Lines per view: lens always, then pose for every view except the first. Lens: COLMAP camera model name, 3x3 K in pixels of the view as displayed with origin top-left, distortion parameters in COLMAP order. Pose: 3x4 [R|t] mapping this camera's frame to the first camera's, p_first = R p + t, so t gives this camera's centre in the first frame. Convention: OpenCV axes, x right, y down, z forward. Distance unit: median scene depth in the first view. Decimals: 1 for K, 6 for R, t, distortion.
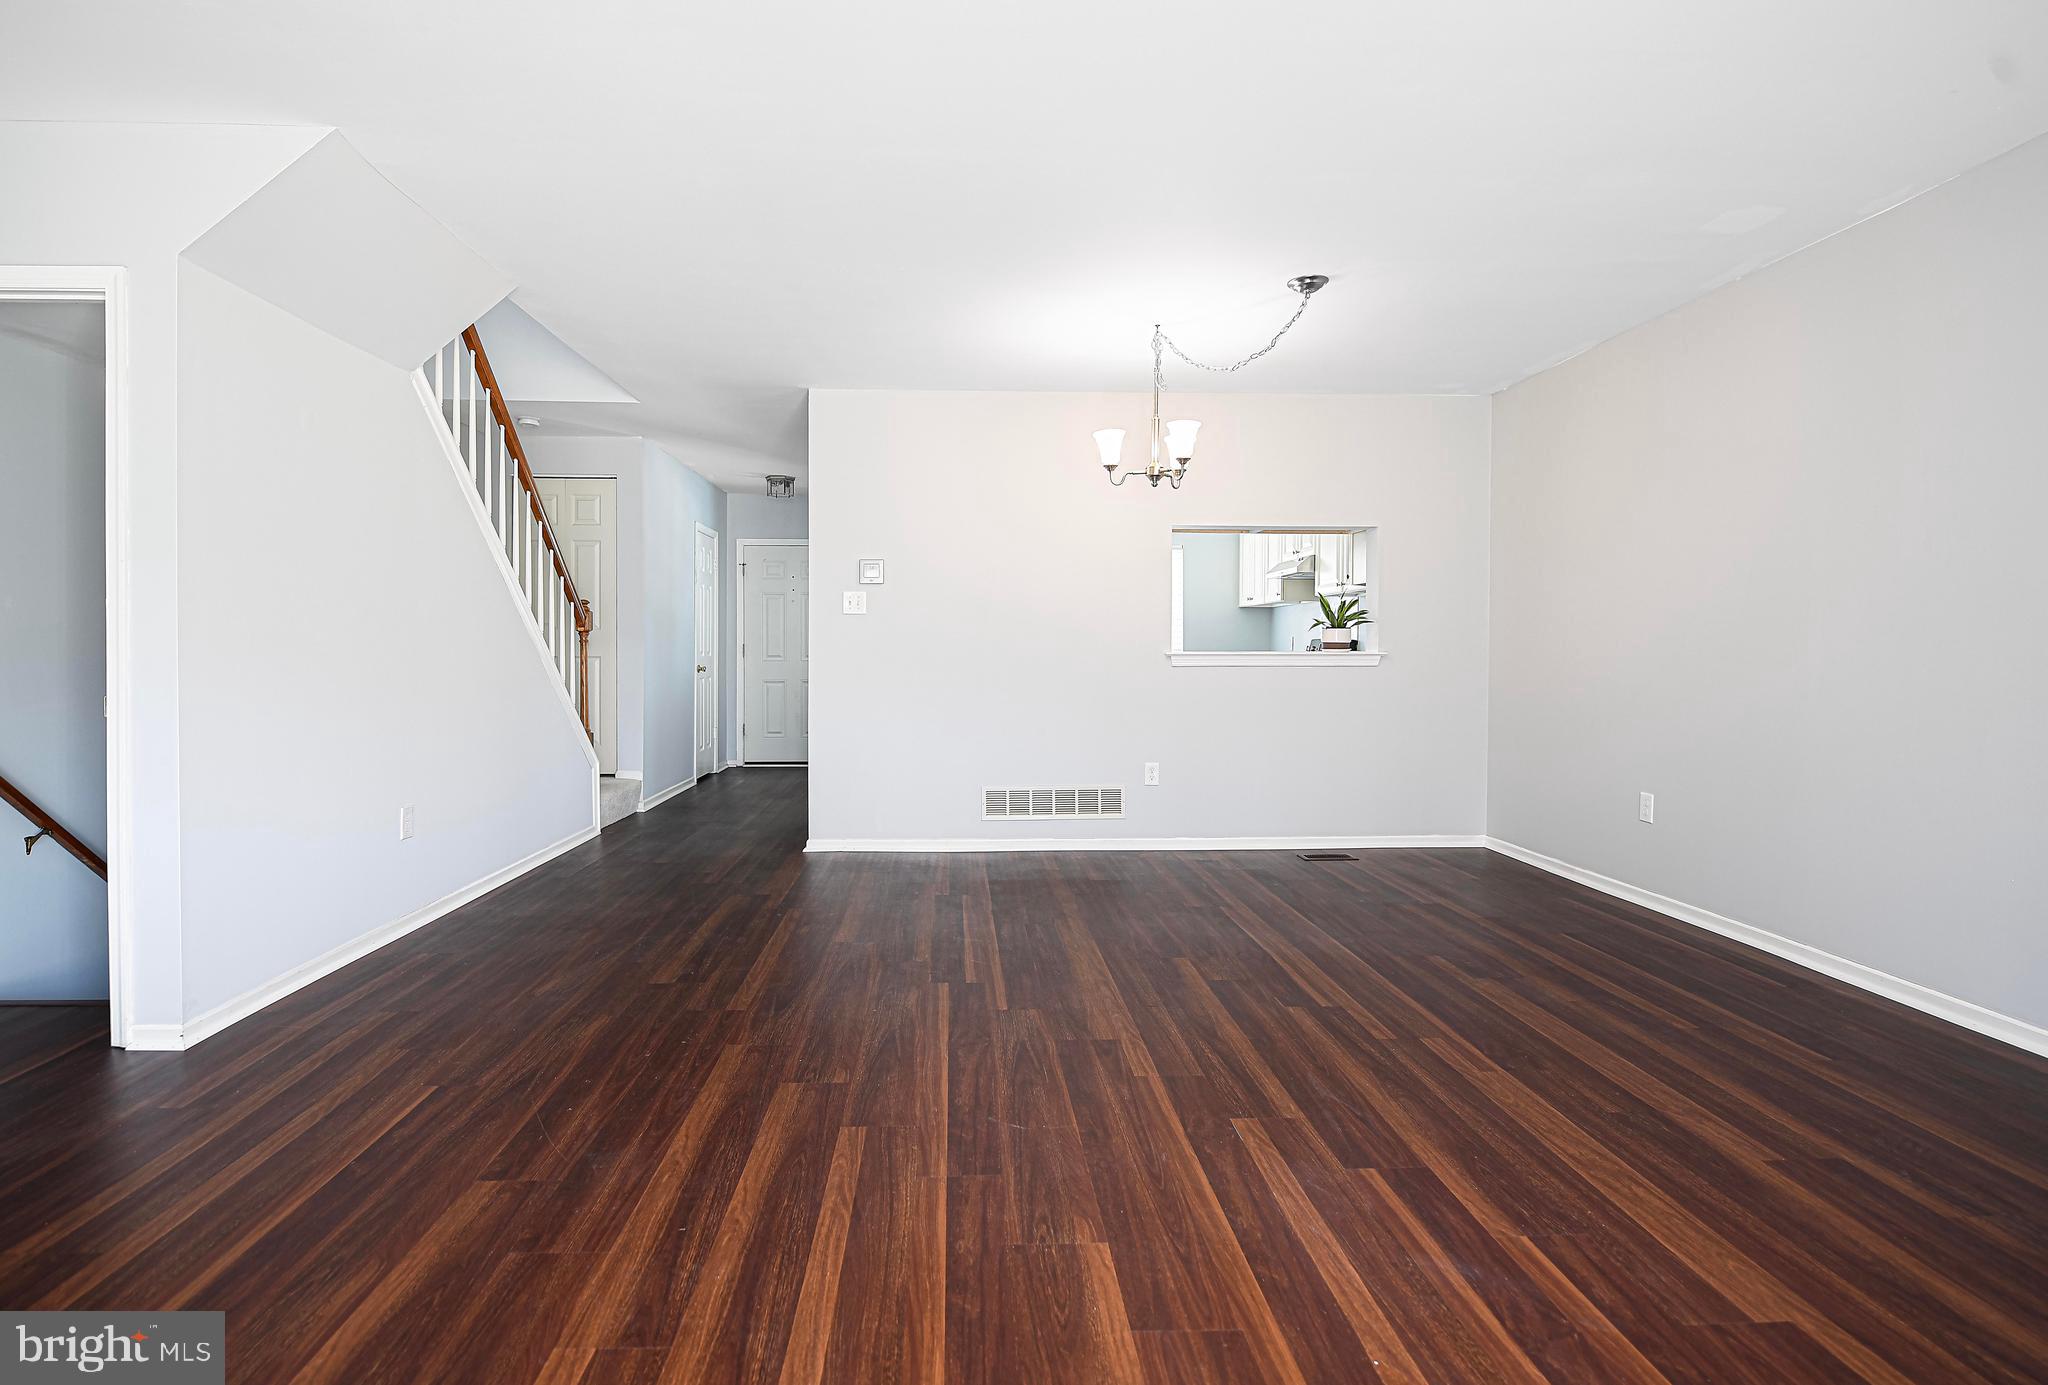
lens RADIAL K [[1015.1, 0, 978.6], [0, 1015.1, 673.5], [0, 0, 1]] dist [-0.010546, -0.001470]
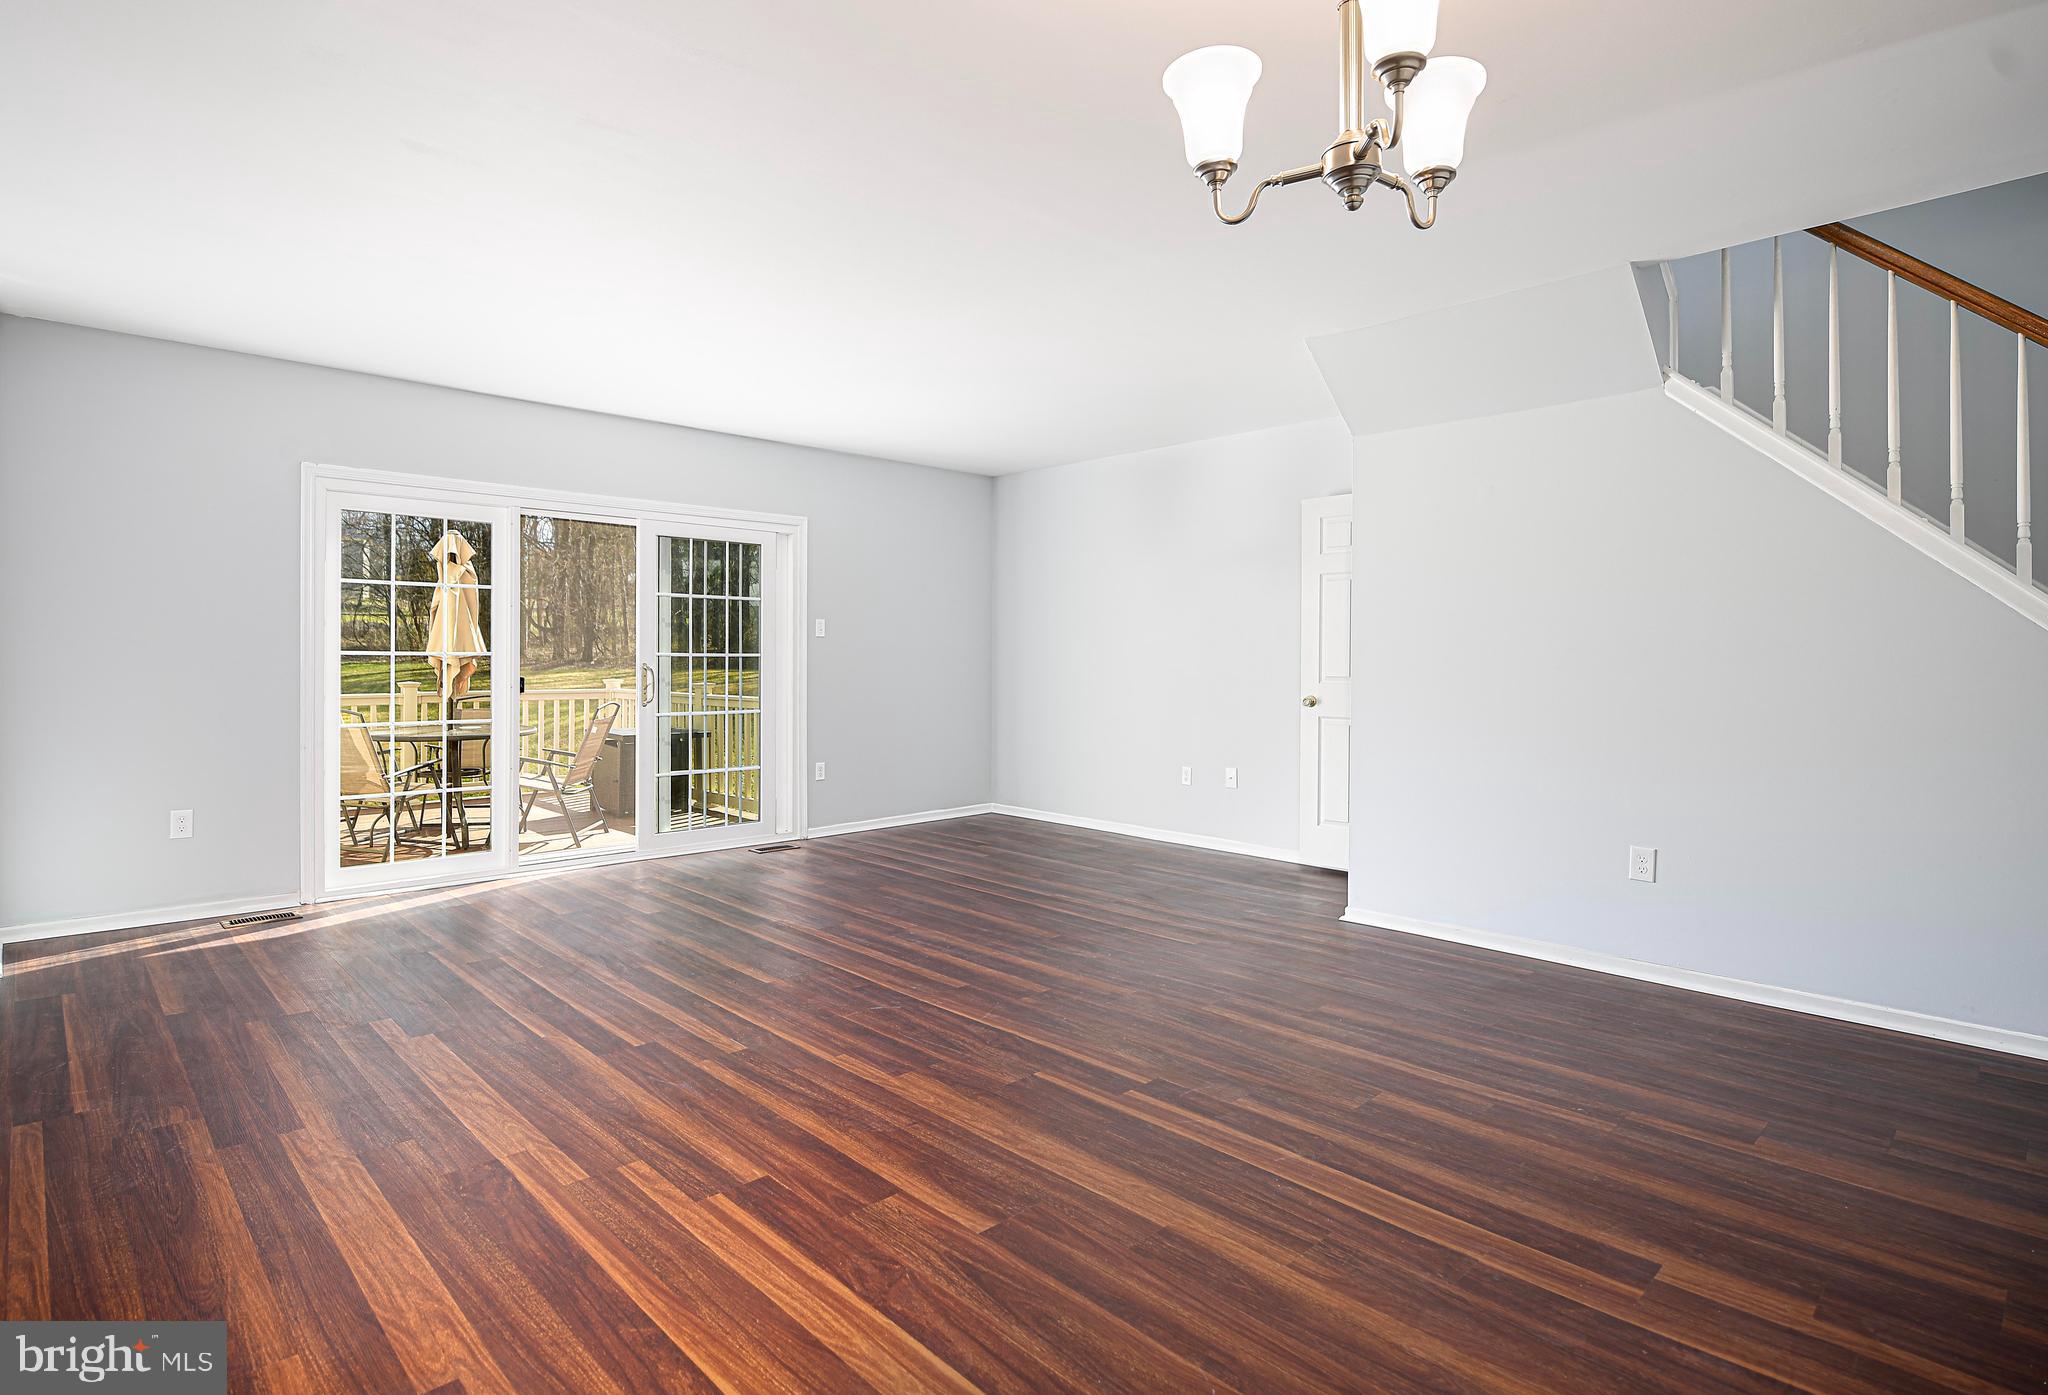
lens RADIAL K [[1042.8, 0, 978.0], [0, 1042.8, 658.3], [0, 0, 1]] dist [-0.009141, -0.002858]
pose [[-0.753890, -0.006584, -0.656968, 0.859589], [-0.022456, 0.999624, 0.015751, -0.073004], [0.656617, 0.026627, -0.753754, 2.083002]]
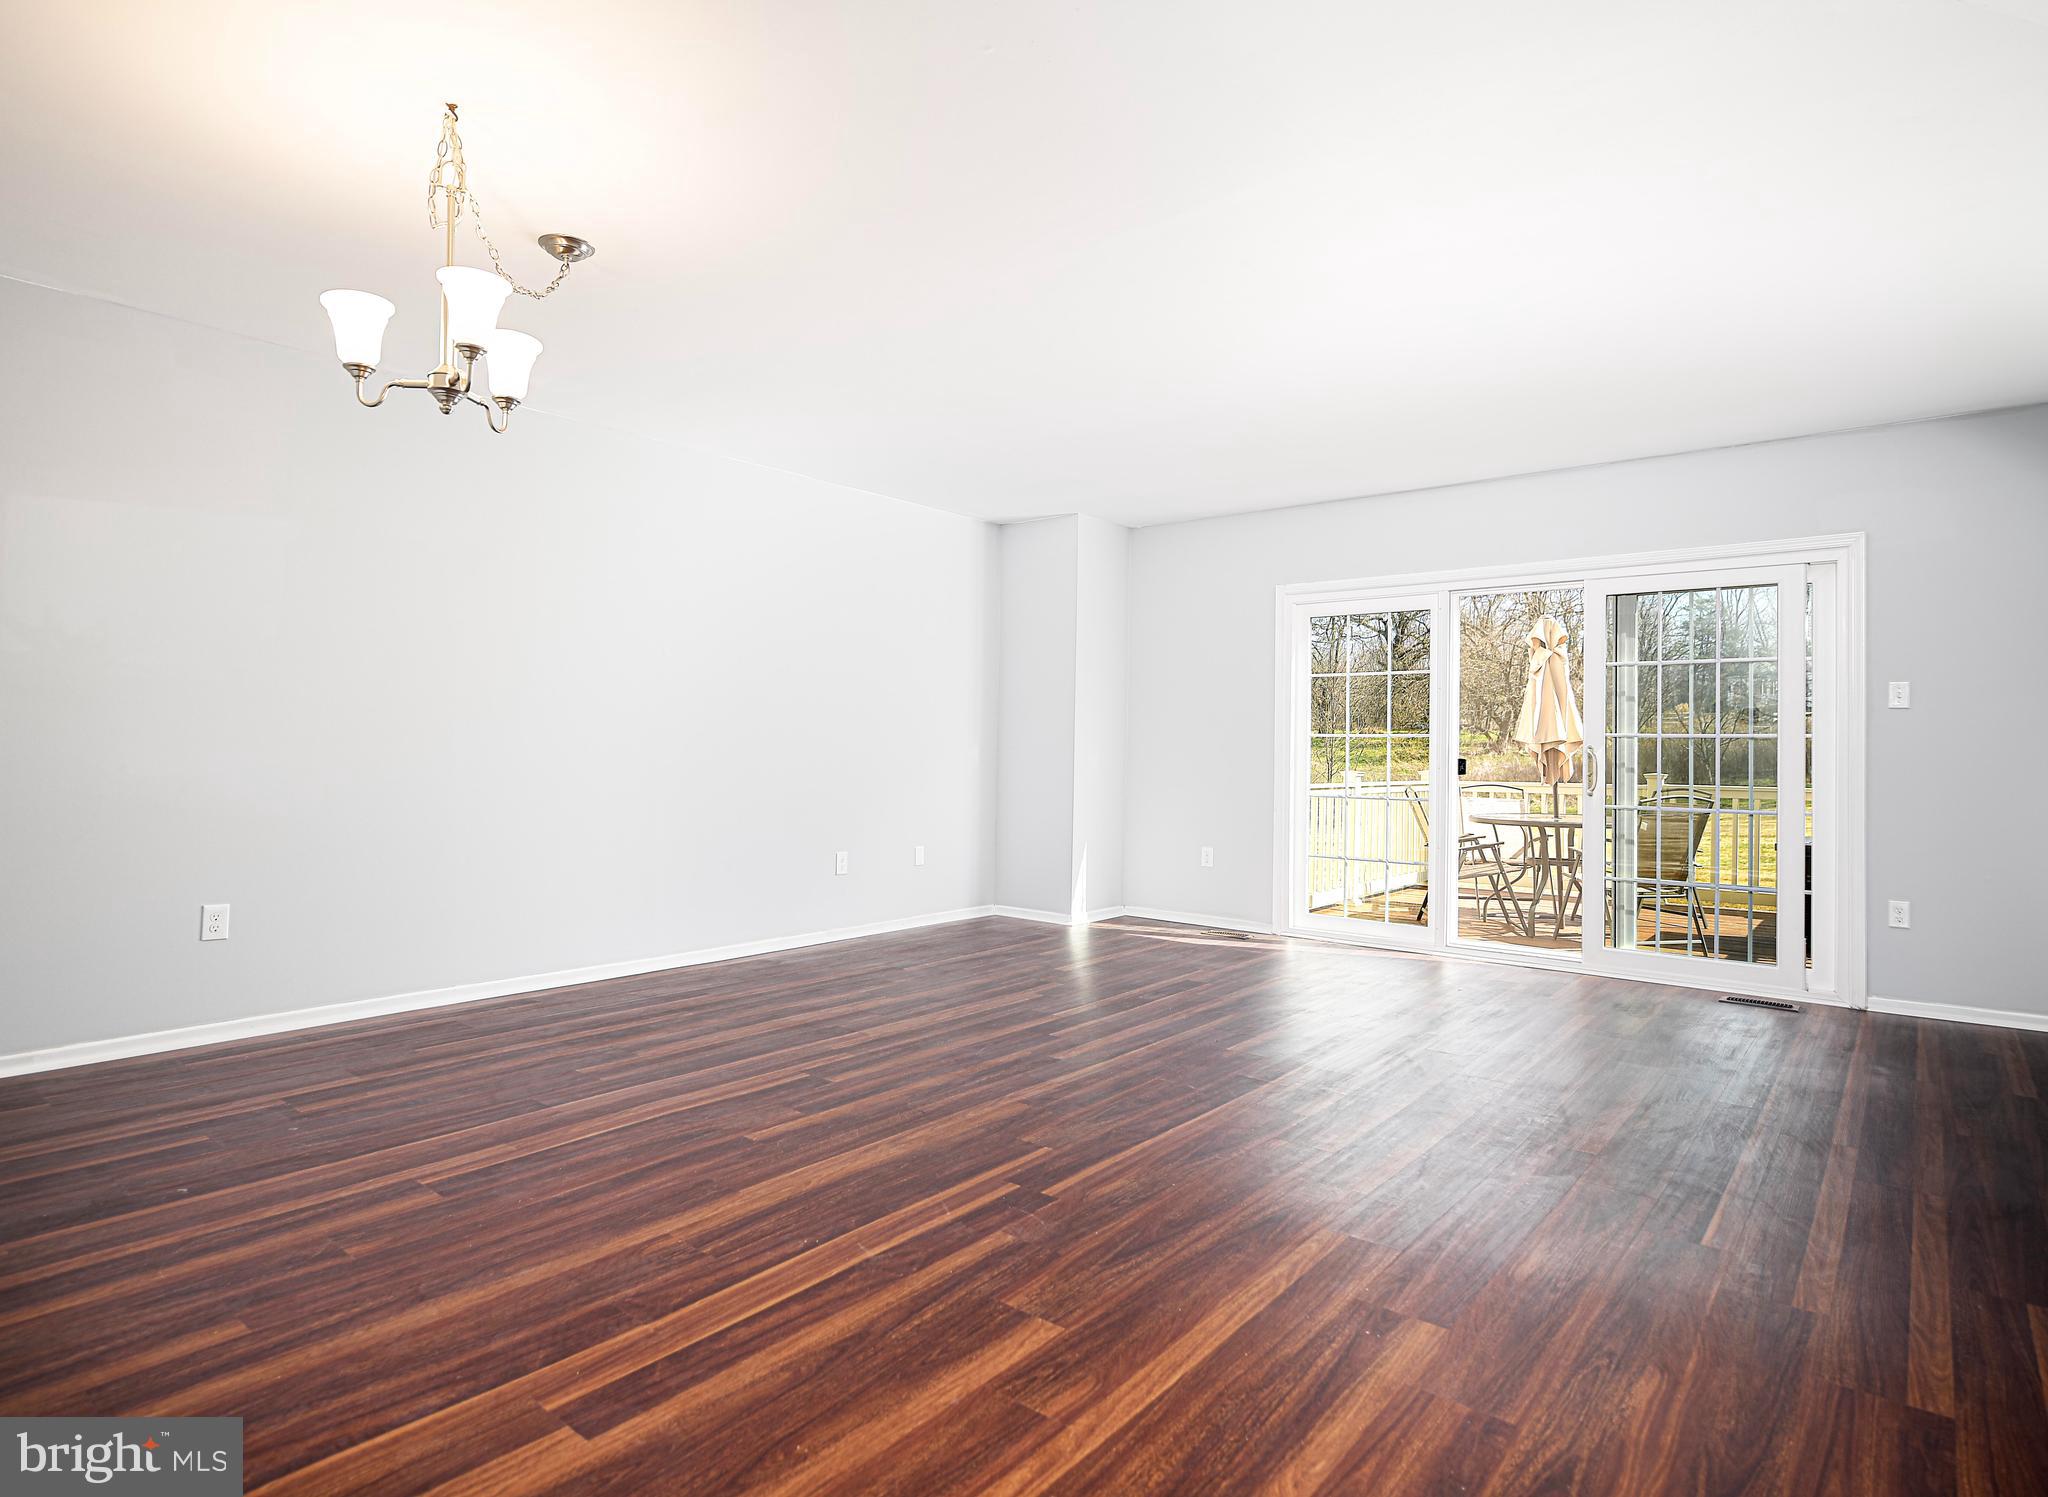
lens RADIAL K [[1103.3, 0, 1017.3], [0, 1103.3, 740.2], [0, 0, 1]] dist [-0.006098, -0.001916]
pose [[-0.755565, -0.008938, 0.655013, -0.729729], [0.000016, 0.999907, 0.013663, -0.048519], [-0.655074, 0.010333, -0.755494, 2.178911]]
